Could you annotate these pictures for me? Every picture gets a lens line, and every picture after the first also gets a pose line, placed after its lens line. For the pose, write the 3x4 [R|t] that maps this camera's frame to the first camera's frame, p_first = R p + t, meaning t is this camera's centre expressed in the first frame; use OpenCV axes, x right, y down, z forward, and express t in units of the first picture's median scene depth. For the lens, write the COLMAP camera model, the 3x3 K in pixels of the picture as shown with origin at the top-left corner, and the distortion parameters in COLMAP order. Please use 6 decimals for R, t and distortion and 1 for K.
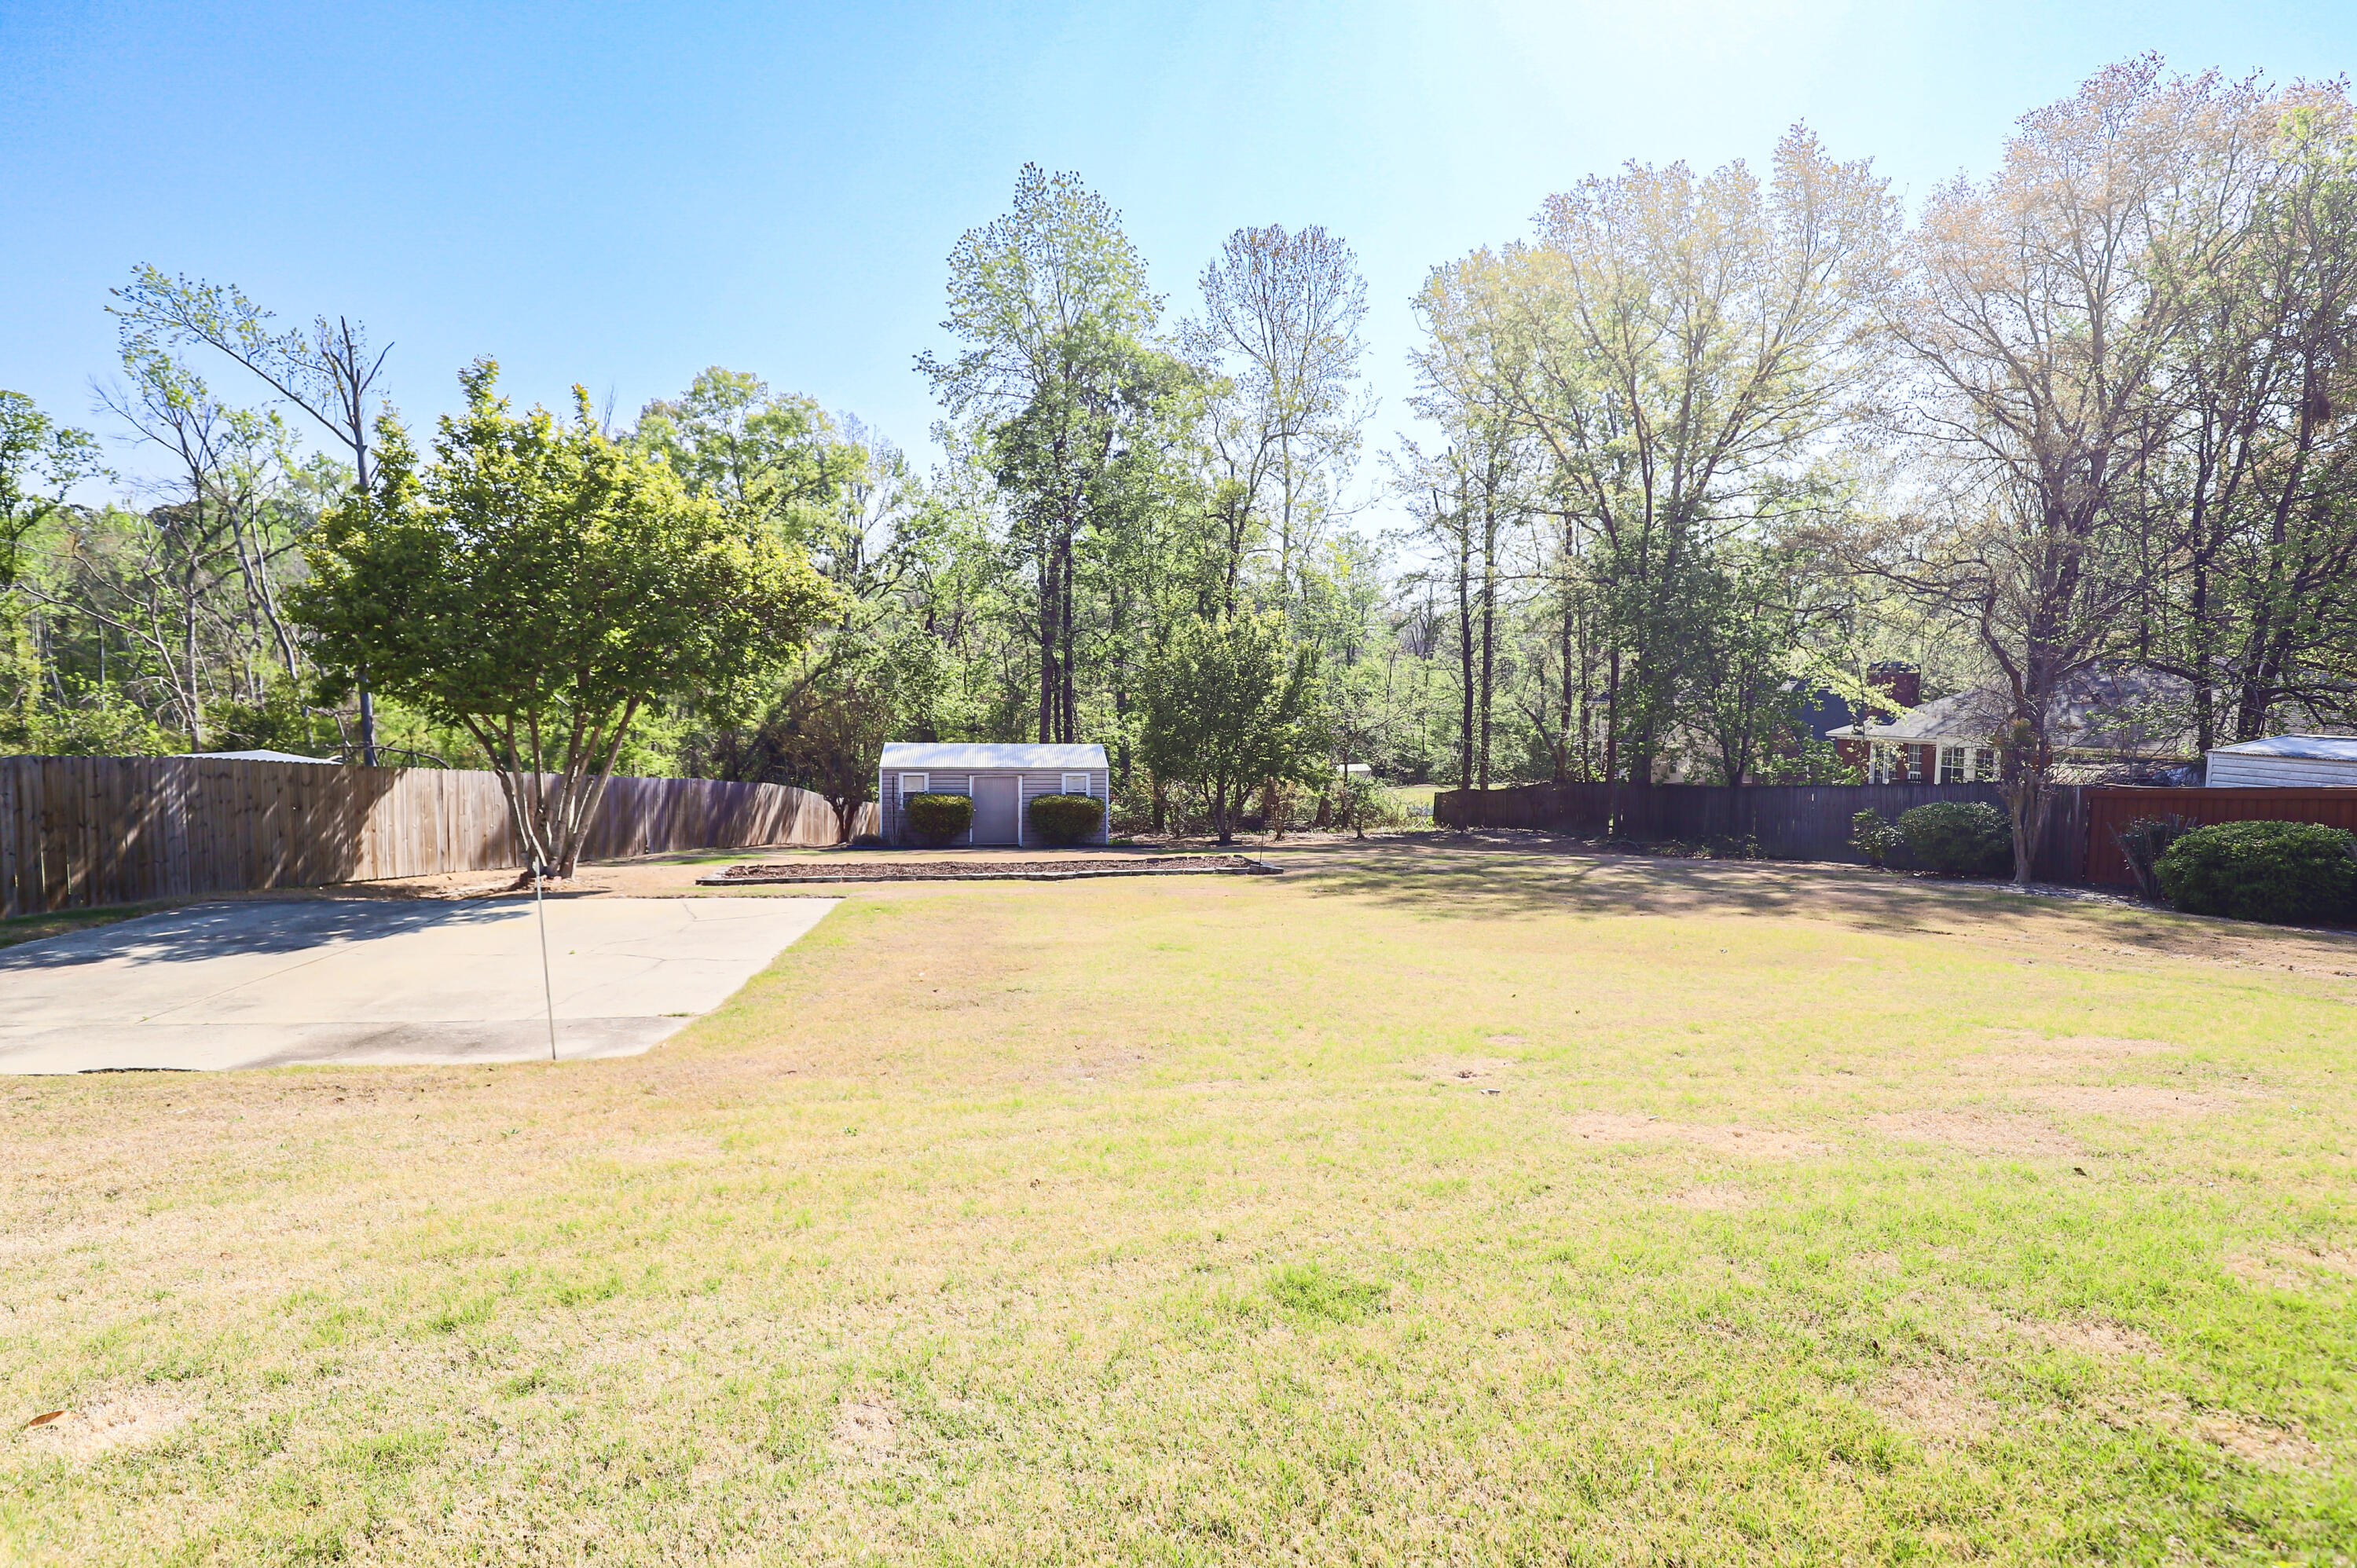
lens RADIAL K [[1170.7, 0, 1198.1], [0, 1170.7, 779.2], [0, 0, 1]] dist [-0.039497, 0.009934]
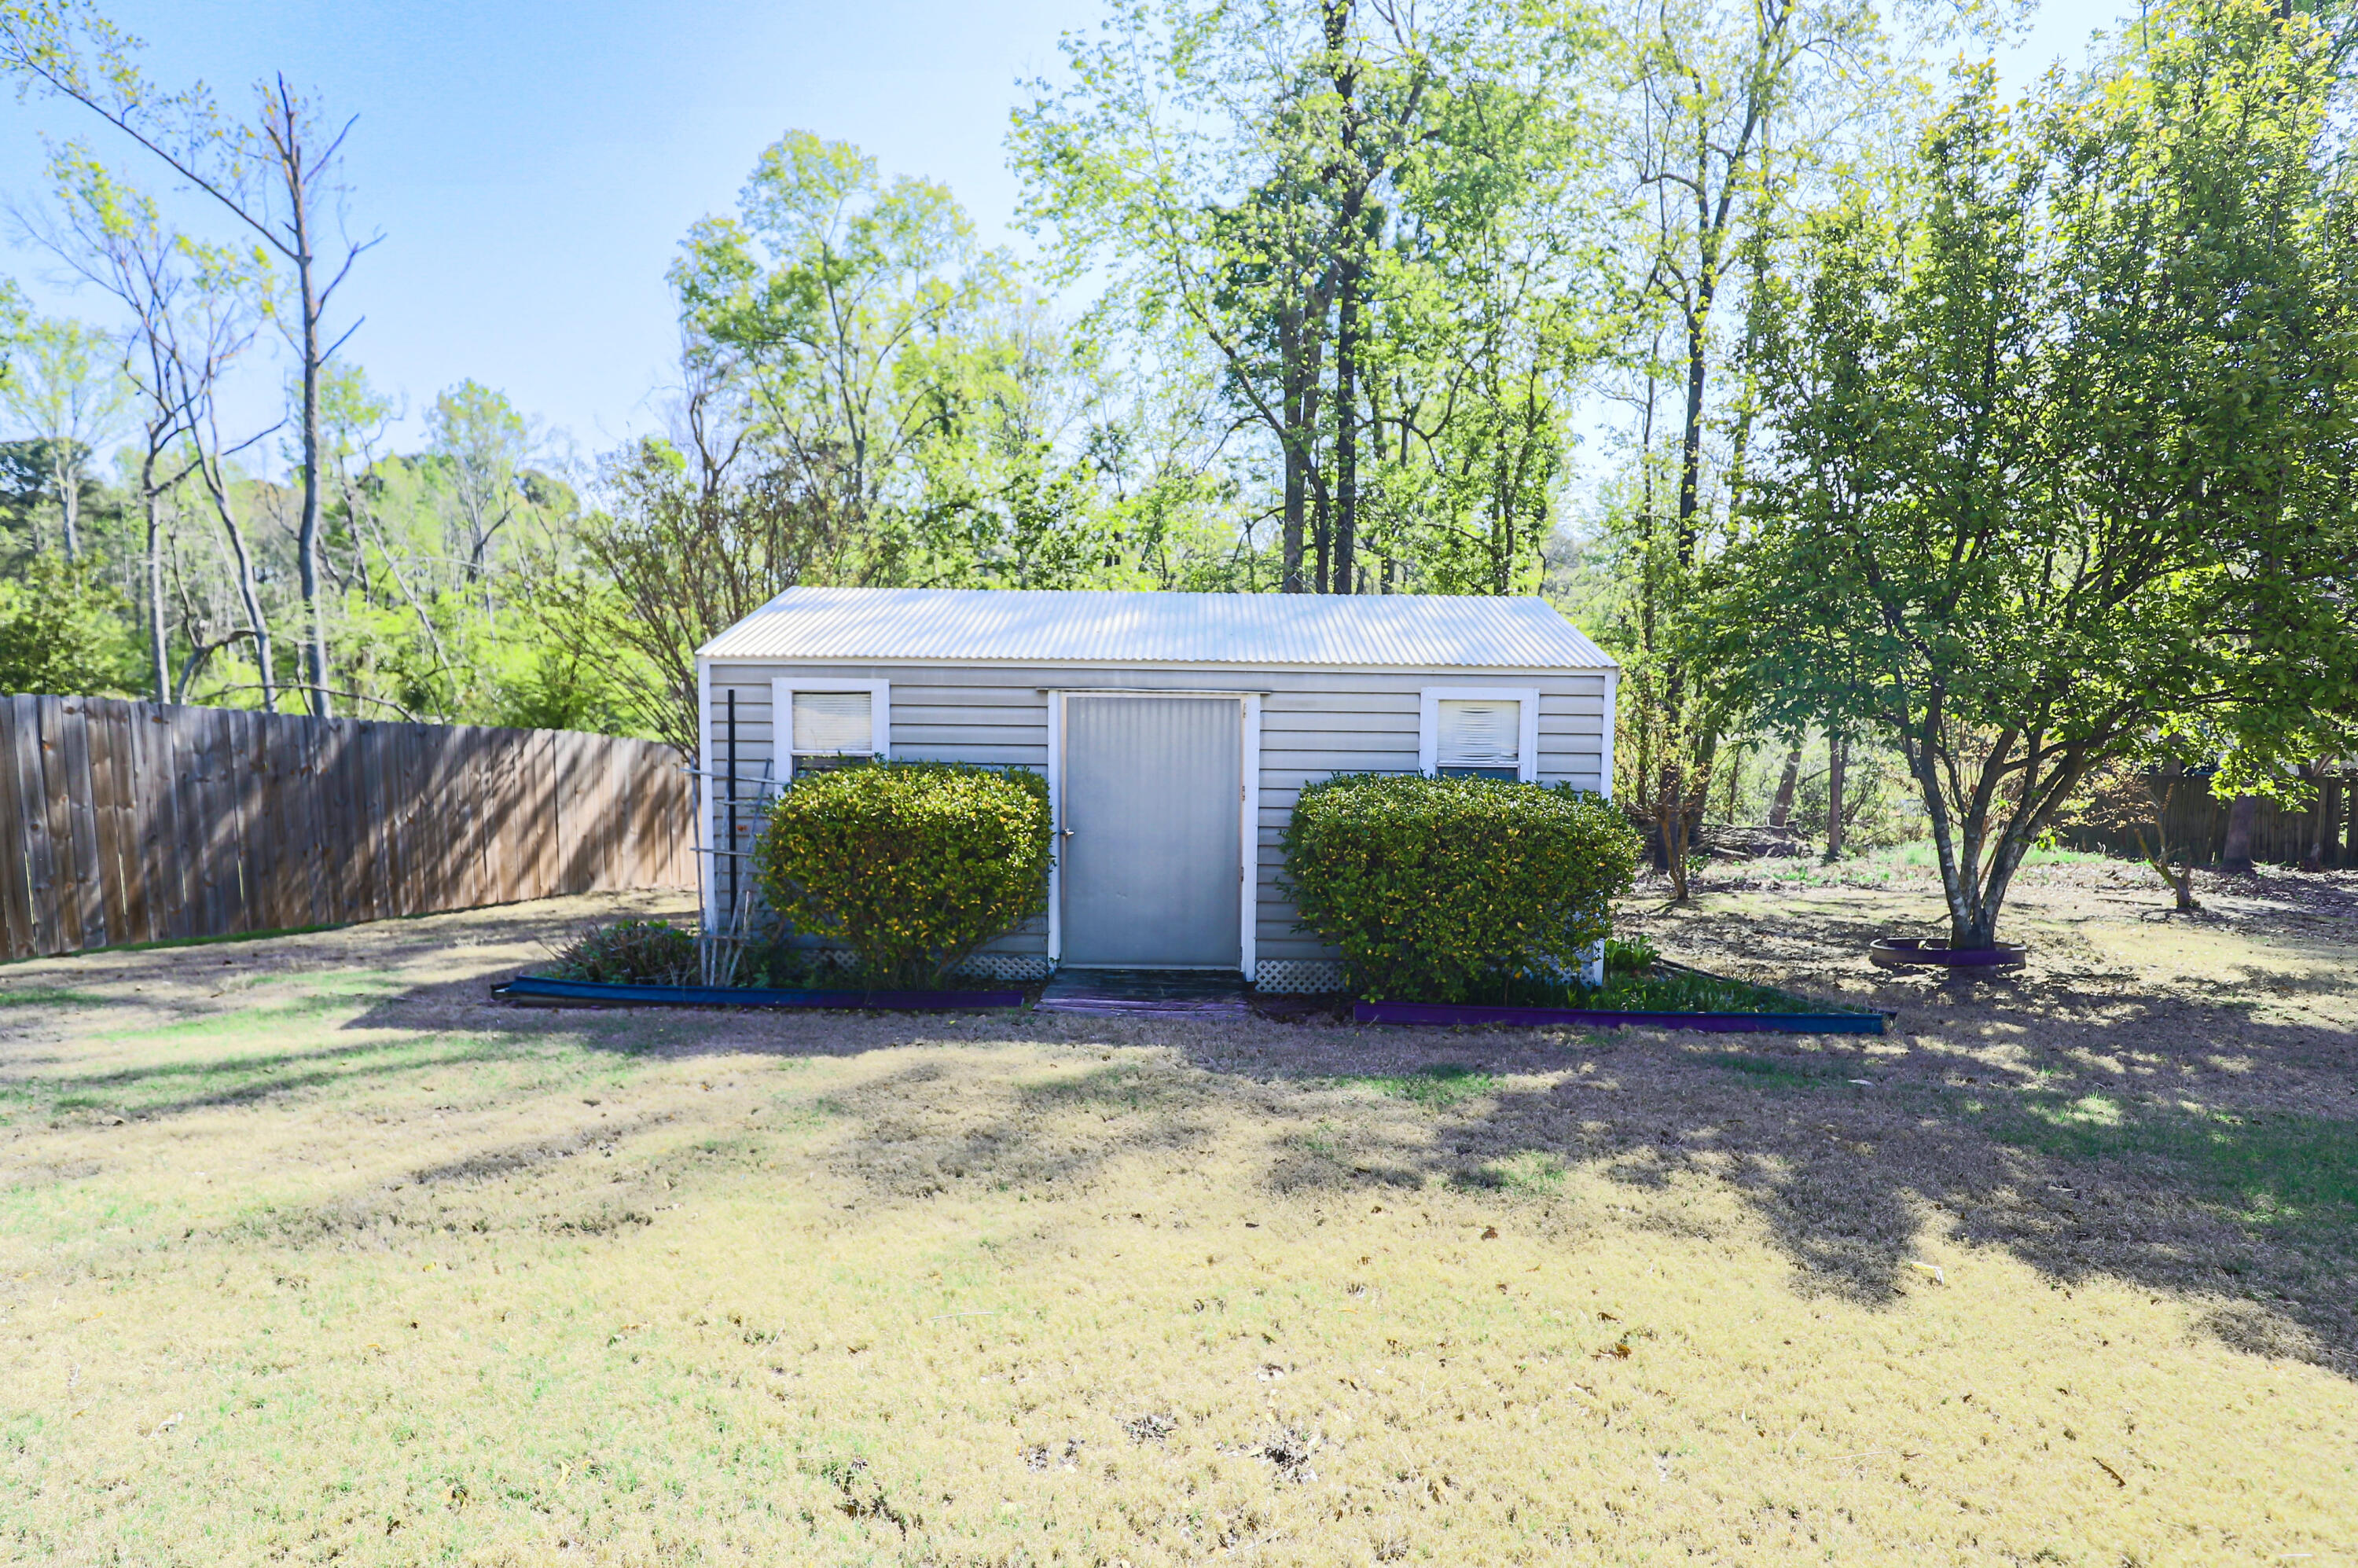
lens RADIAL K [[1171.2, 0, 1198.6], [0, 1171.2, 779.2], [0, 0, 1]] dist [-0.039497, 0.009934]
pose [[0.982814, 0.012168, -0.184199, -0.095811], [-0.007435, 0.999625, 0.026367, 0.006849], [0.184450, -0.024545, 0.982535, 0.615184]]
